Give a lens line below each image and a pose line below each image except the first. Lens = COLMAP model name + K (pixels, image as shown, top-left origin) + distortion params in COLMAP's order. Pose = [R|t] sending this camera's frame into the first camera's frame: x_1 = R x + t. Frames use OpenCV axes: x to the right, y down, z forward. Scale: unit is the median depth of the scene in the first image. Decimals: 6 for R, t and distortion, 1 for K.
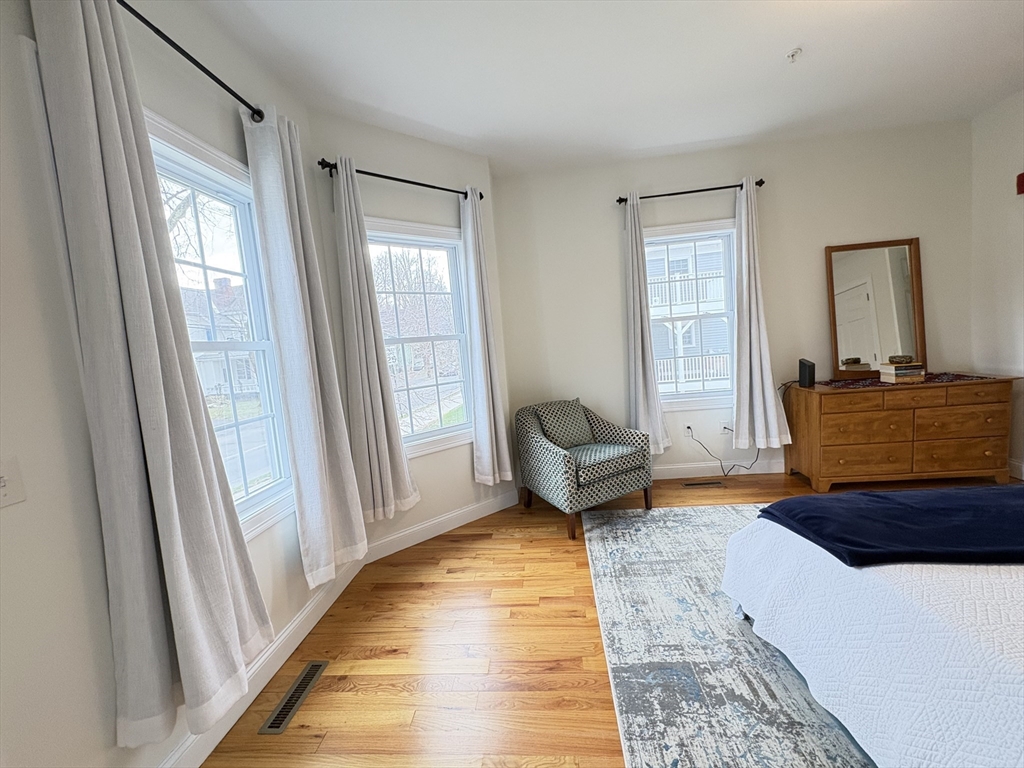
lens RADIAL K [[407.2, 0, 512.6], [0, 407.2, 381.0], [0, 0, 1]] dist [0.000940, -0.000271]
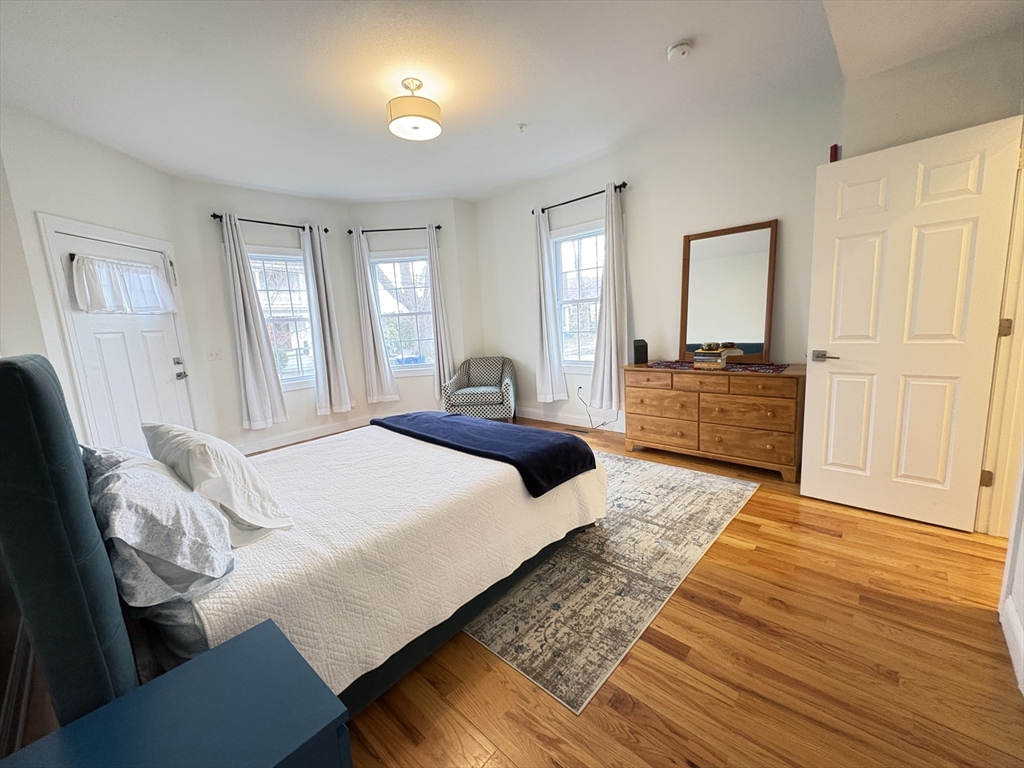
lens RADIAL K [[407.2, 0, 511.0], [0, 407.2, 384.2], [0, 0, 1]] dist [0.000940, -0.000271]
pose [[0.783451, 0.135497, -0.606503, 1.237584], [-0.061564, 0.988063, 0.141214, -0.075711], [0.618397, -0.073295, 0.782441, -0.160964]]
